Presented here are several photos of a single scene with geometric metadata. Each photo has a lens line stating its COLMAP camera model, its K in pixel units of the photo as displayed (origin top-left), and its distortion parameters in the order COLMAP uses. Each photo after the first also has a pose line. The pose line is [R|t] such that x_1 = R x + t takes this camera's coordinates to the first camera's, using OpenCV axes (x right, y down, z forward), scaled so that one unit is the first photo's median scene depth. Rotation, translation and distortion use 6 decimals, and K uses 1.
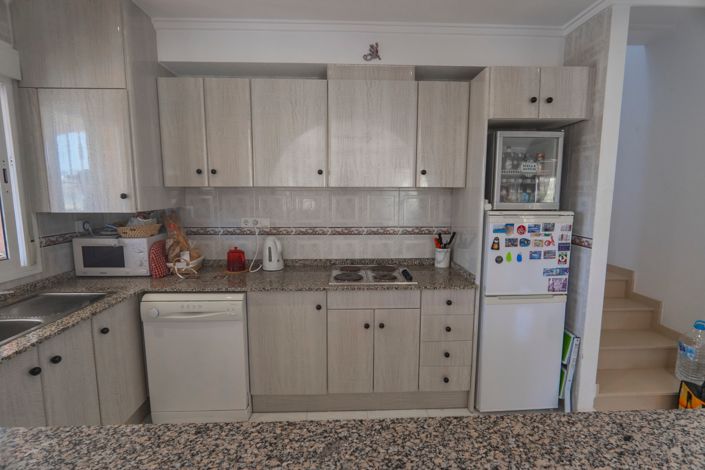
lens RADIAL K [[343.4, 0, 356.6], [0, 343.4, 233.8], [0, 0, 1]] dist [-0.017143, 0.005794]
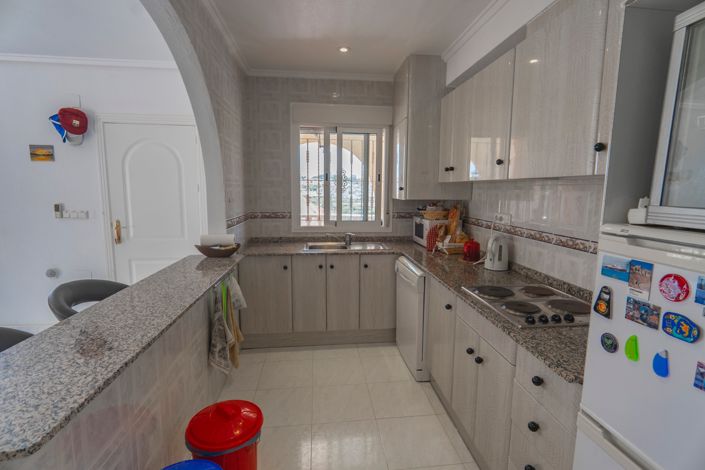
lens RADIAL K [[343.4, 0, 357.2], [0, 343.4, 235.2], [0, 0, 1]] dist [-0.017143, 0.005794]
pose [[0.072750, 0.131017, -0.988707, 0.763269], [-0.136106, 0.983364, 0.120294, -0.058199], [0.988019, 0.125818, 0.089372, 0.631670]]
